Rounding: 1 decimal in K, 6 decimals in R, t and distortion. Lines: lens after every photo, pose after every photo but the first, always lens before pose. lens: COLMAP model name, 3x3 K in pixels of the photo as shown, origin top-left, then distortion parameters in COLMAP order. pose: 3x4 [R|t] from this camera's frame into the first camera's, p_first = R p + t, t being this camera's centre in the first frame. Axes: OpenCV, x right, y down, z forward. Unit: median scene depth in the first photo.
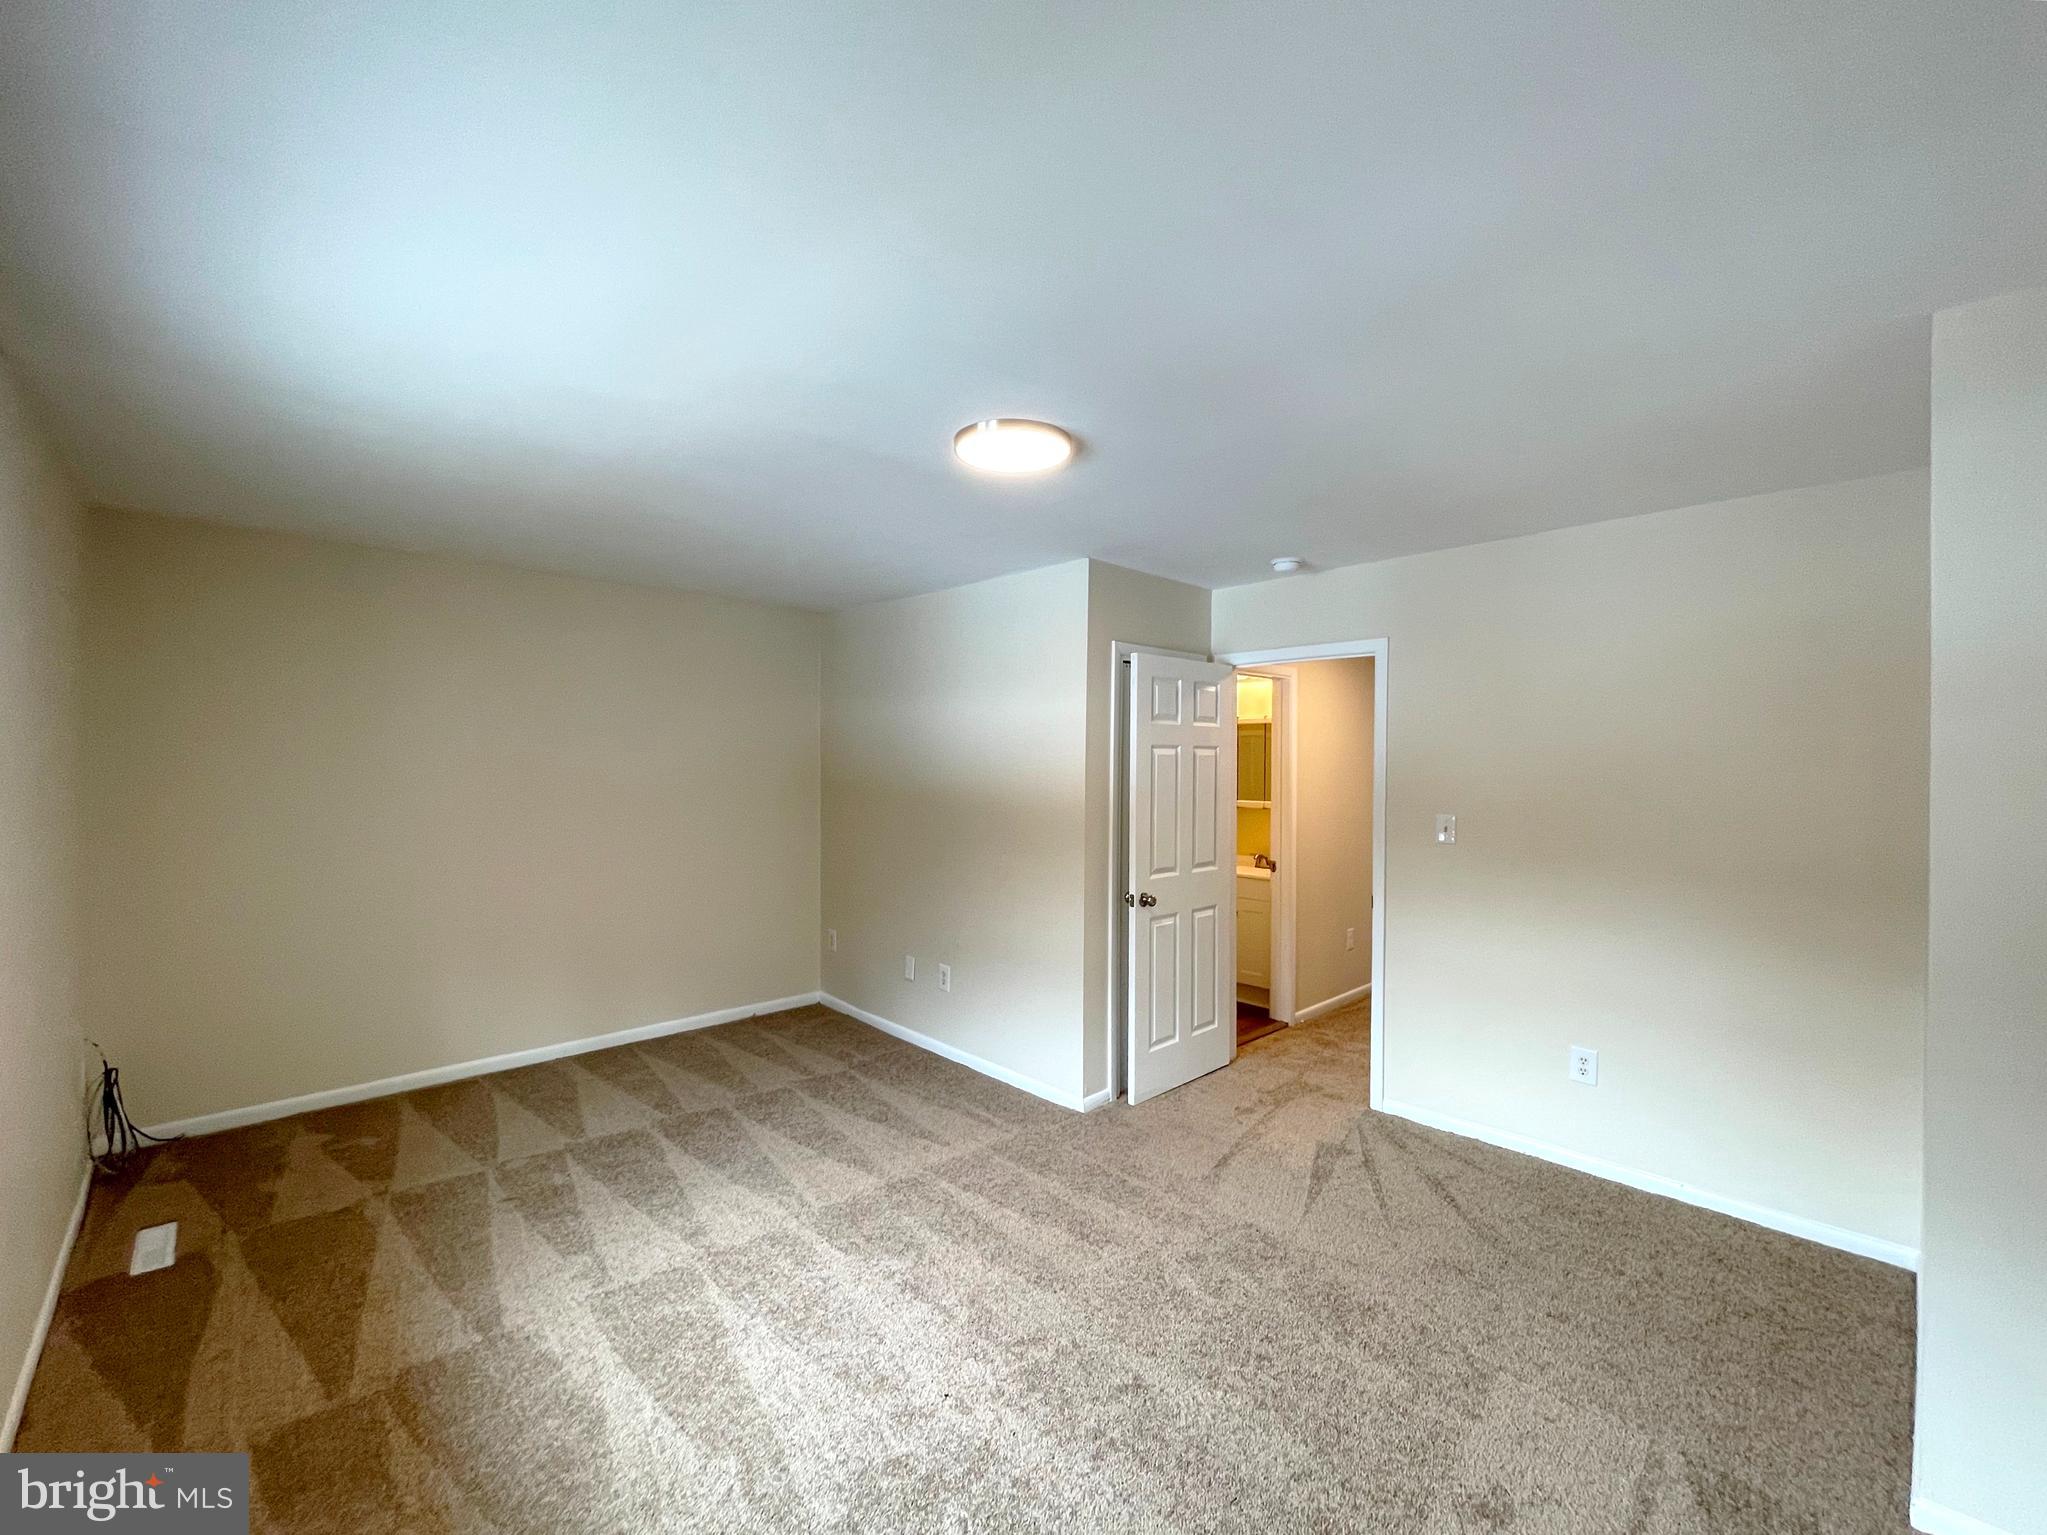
lens RADIAL K [[825.1, 0, 1023.5], [0, 825.1, 767.5], [0, 0, 1]] dist [0.000526, 0.000239]
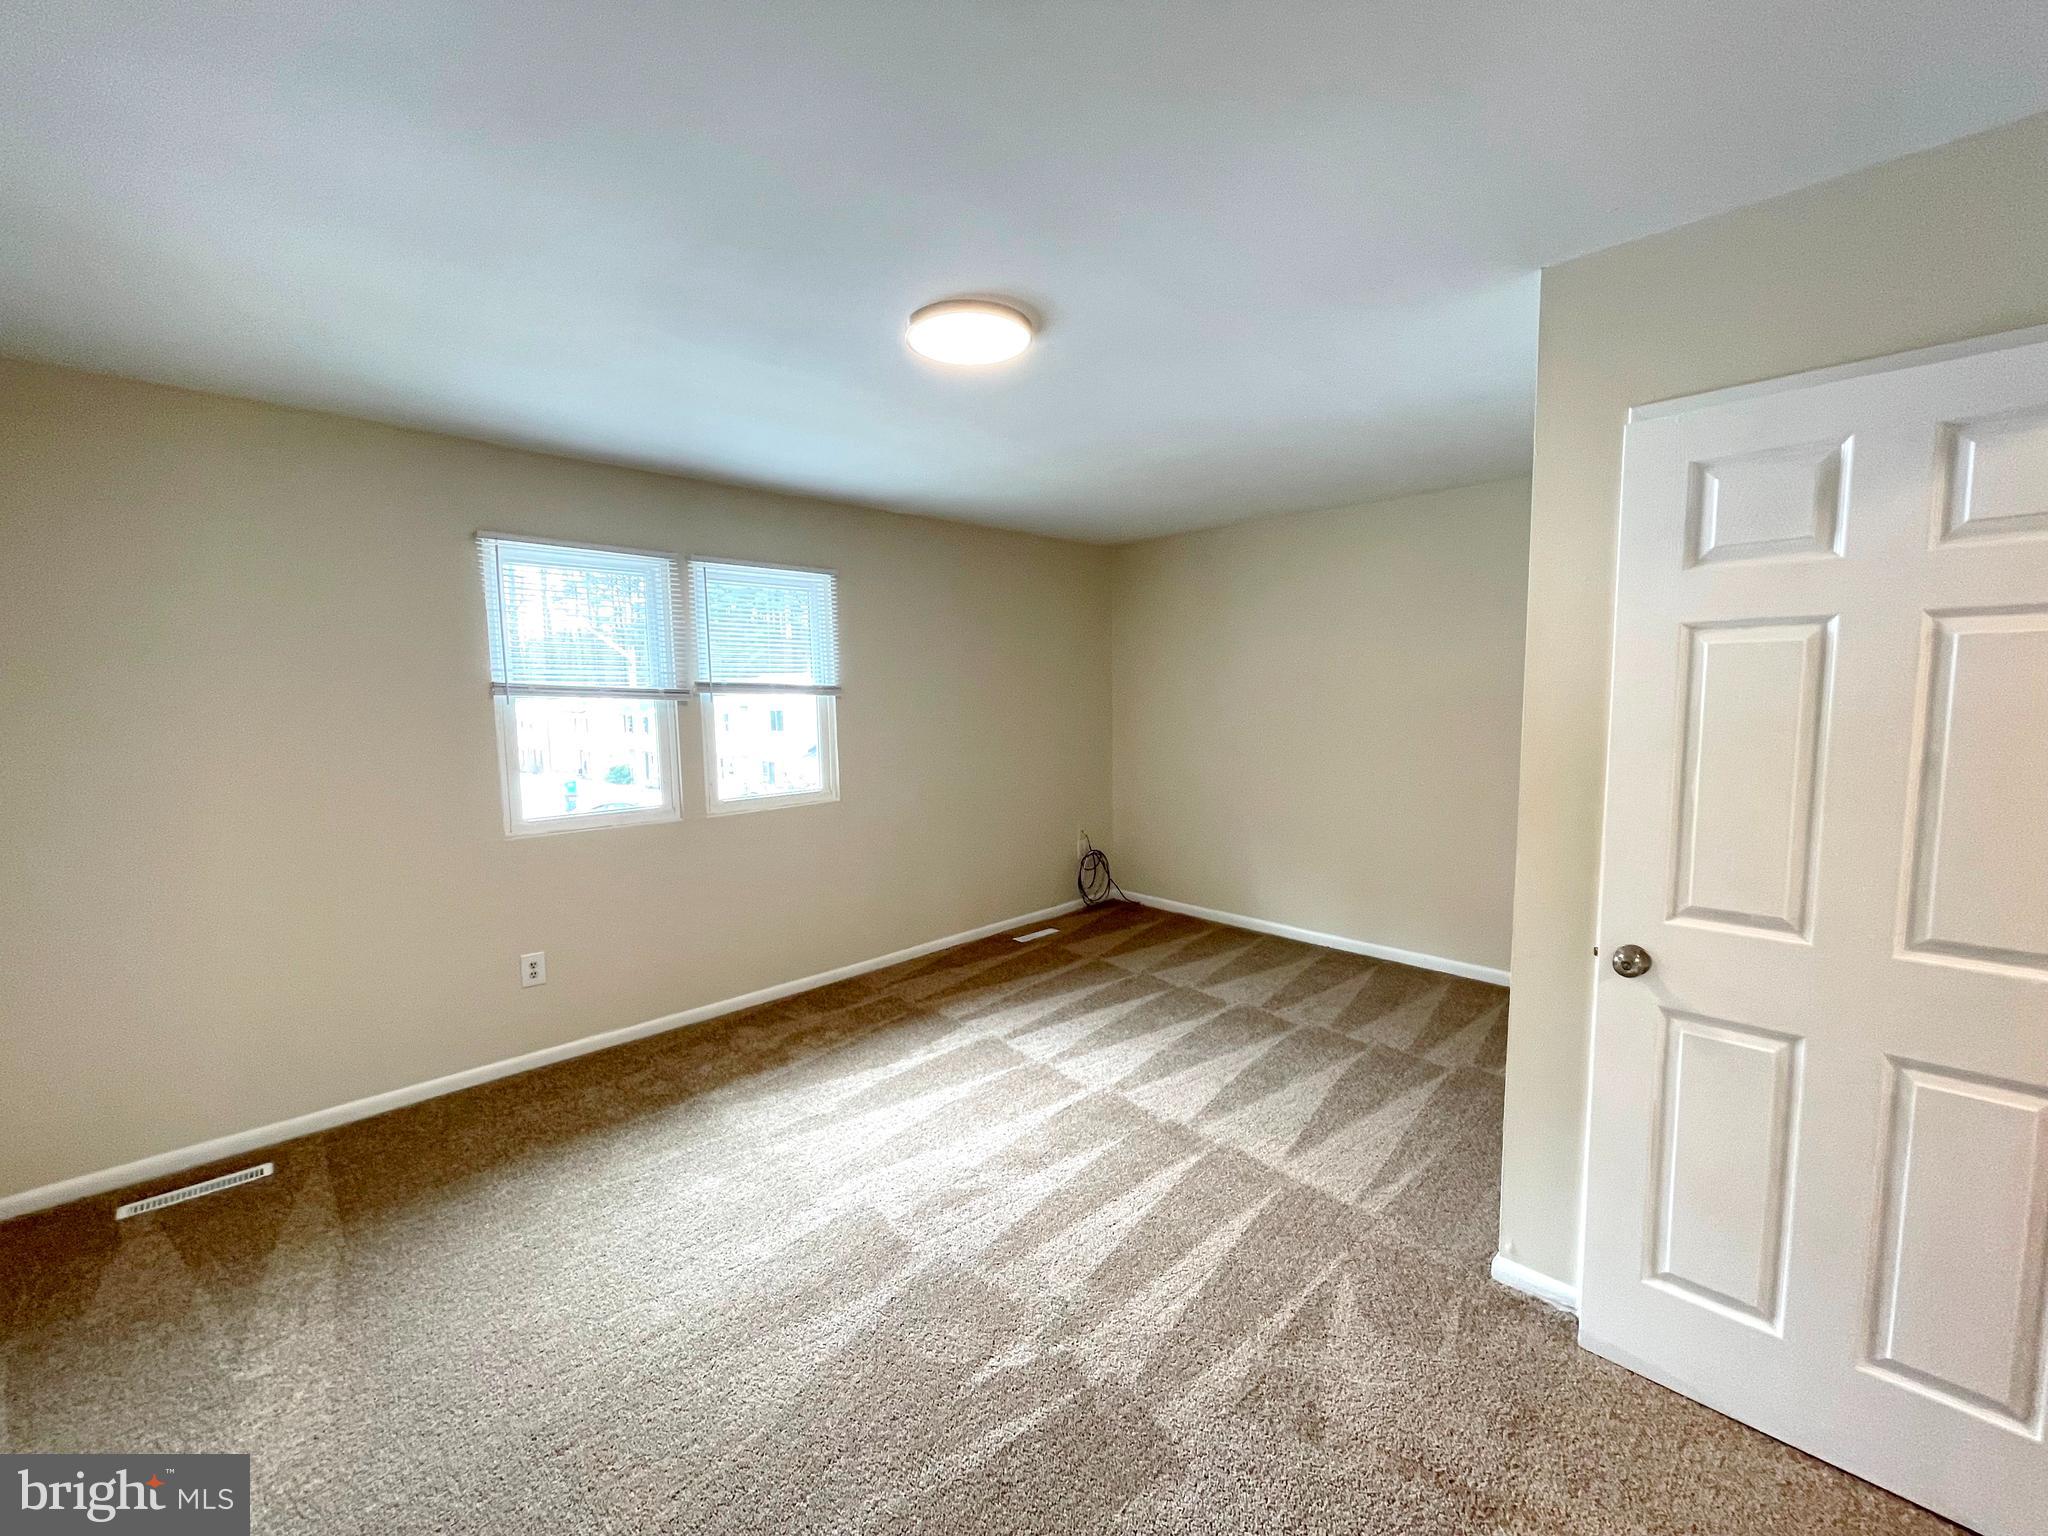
lens RADIAL K [[795.8, 0, 1024.0], [0, 795.8, 768.0], [0, 0, 1]] dist [0.000136, 0.000048]
pose [[0.040299, 0.089229, -0.995196, 0.596090], [0.005669, 0.995968, 0.089528, 0.010196], [0.999172, -0.009250, 0.039630, 0.666192]]
